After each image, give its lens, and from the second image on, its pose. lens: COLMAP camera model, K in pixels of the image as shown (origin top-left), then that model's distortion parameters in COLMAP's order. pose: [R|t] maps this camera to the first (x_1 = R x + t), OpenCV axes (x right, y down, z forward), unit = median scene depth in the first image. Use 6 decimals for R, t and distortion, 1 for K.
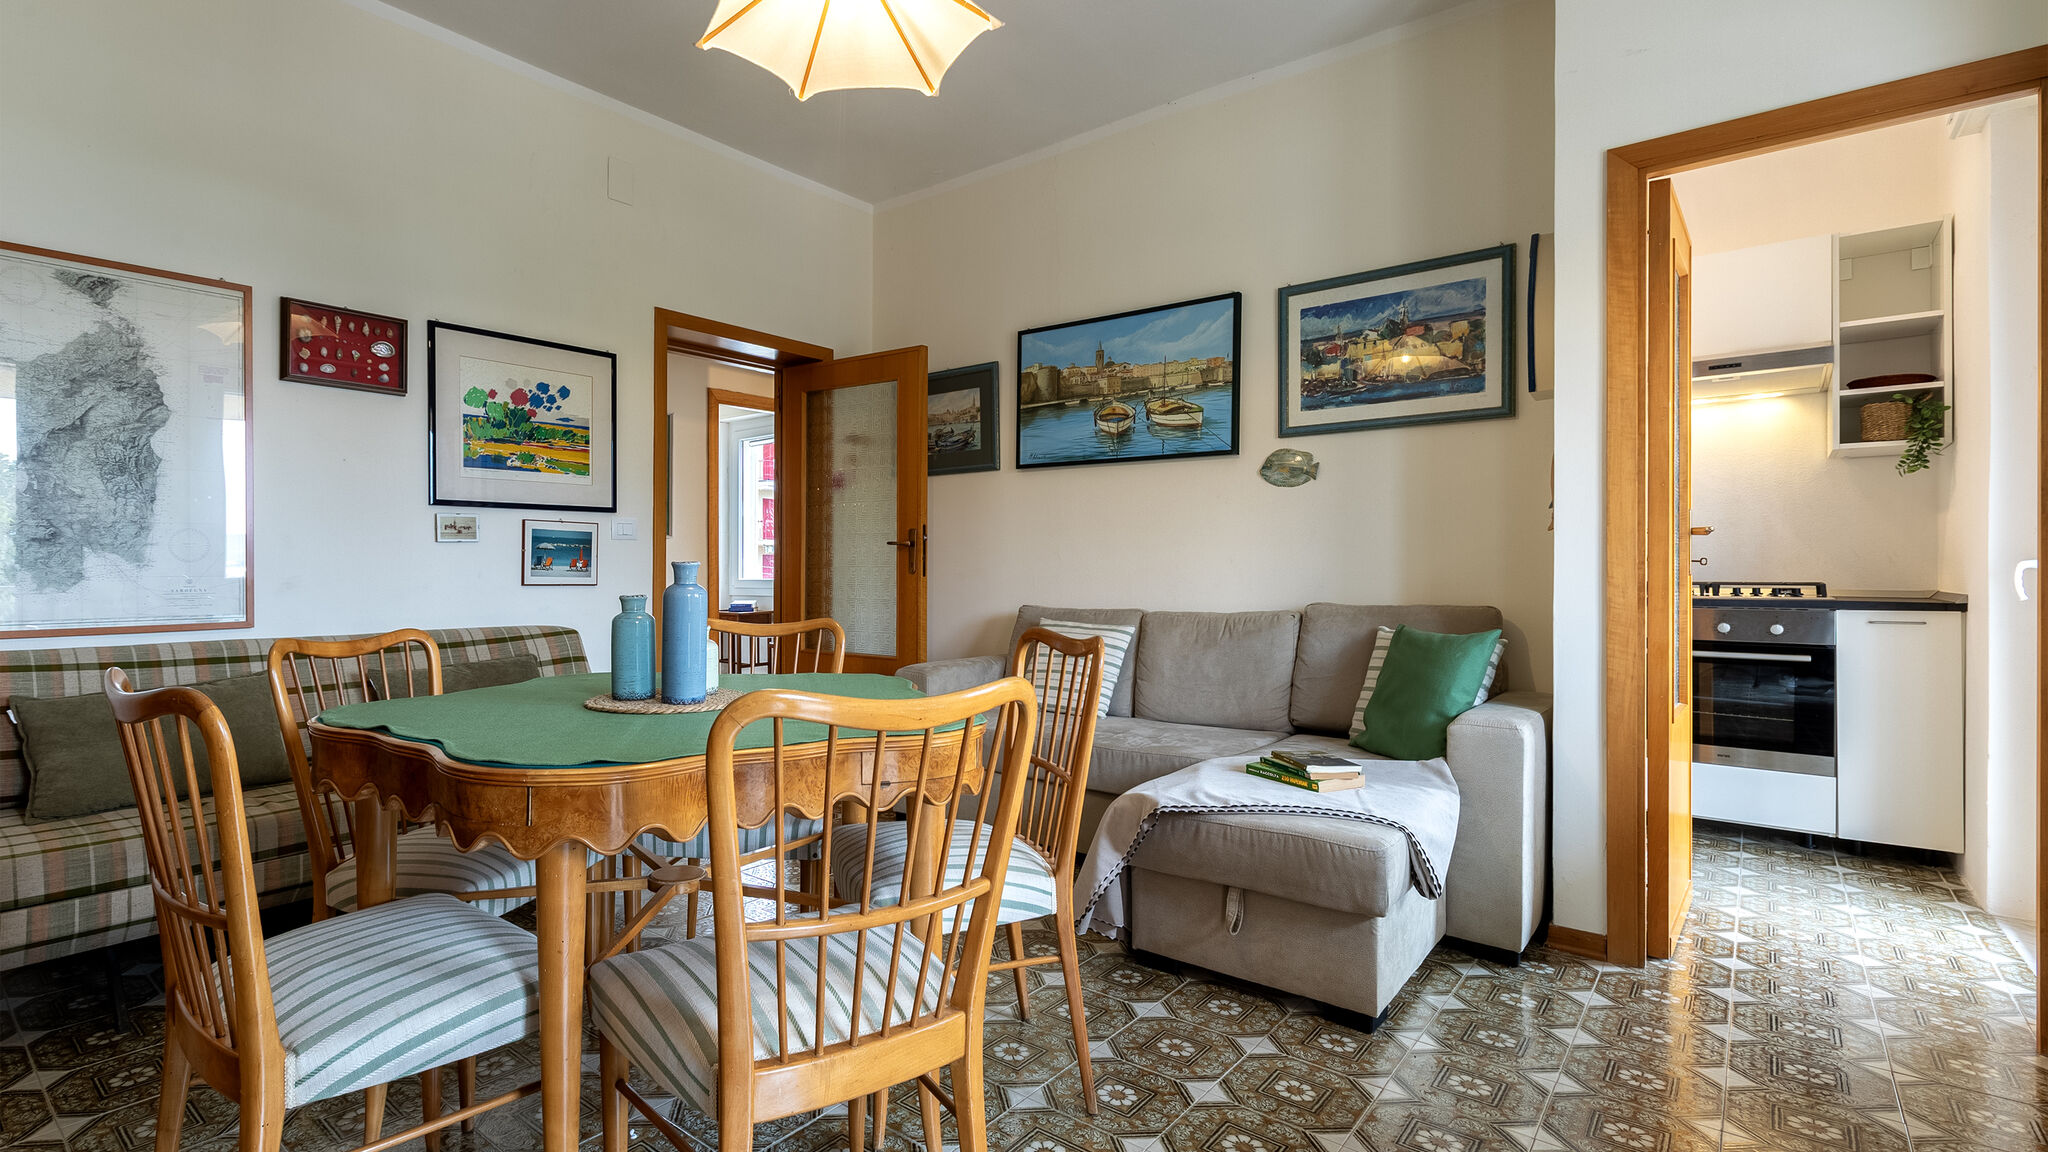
lens RADIAL K [[934.5, 0, 1005.6], [0, 934.5, 569.8], [0, 0, 1]] dist [0.000062, -0.000068]
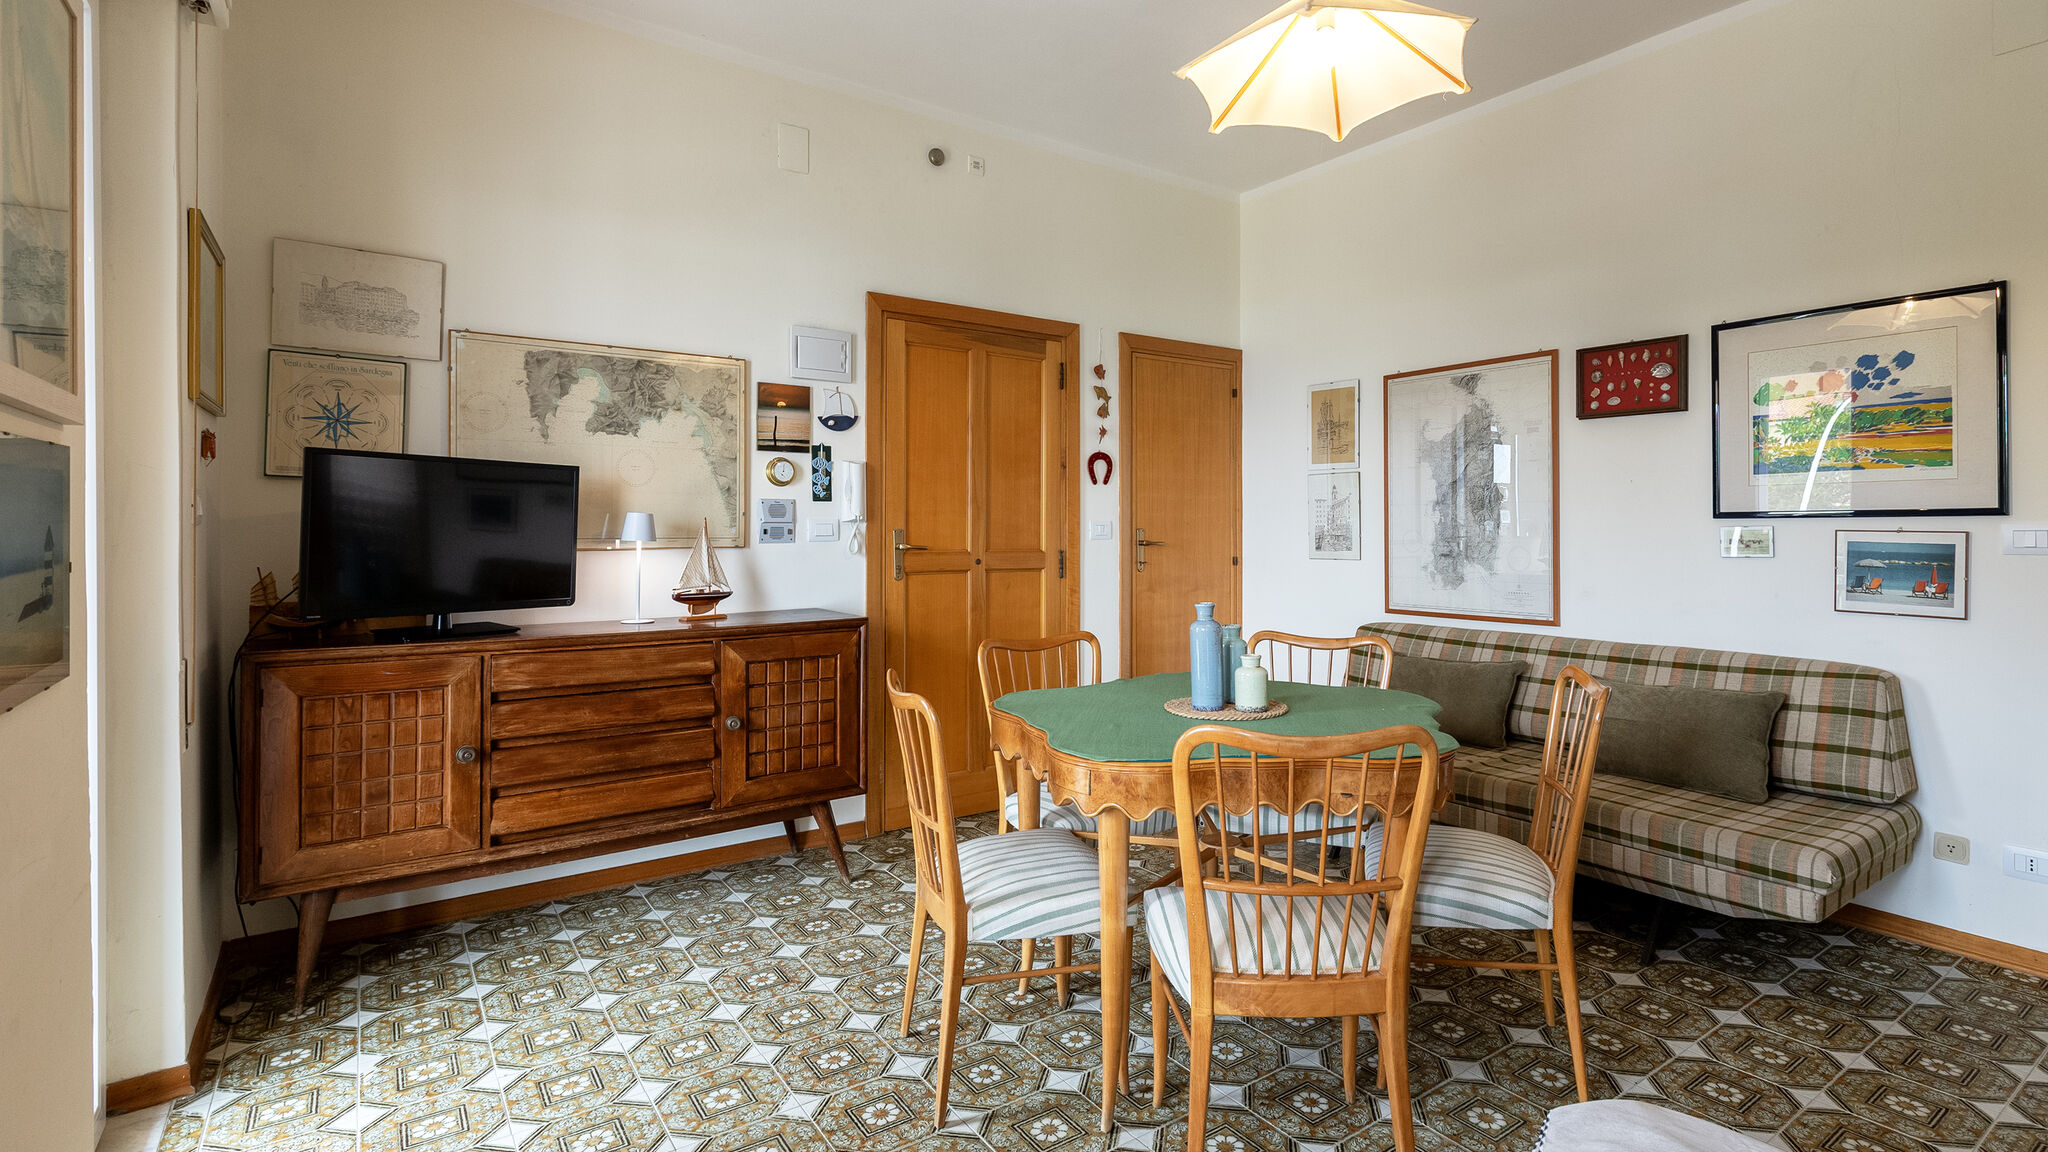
lens RADIAL K [[950.8, 0, 1024.7], [0, 950.8, 523.5], [0, 0, 1]] dist [-0.000395, -0.000028]
pose [[-0.283510, -0.005393, -0.958954, 0.518244], [-0.004896, 0.999979, -0.004176, -0.056836], [0.958957, 0.003511, -0.283531, 0.601079]]
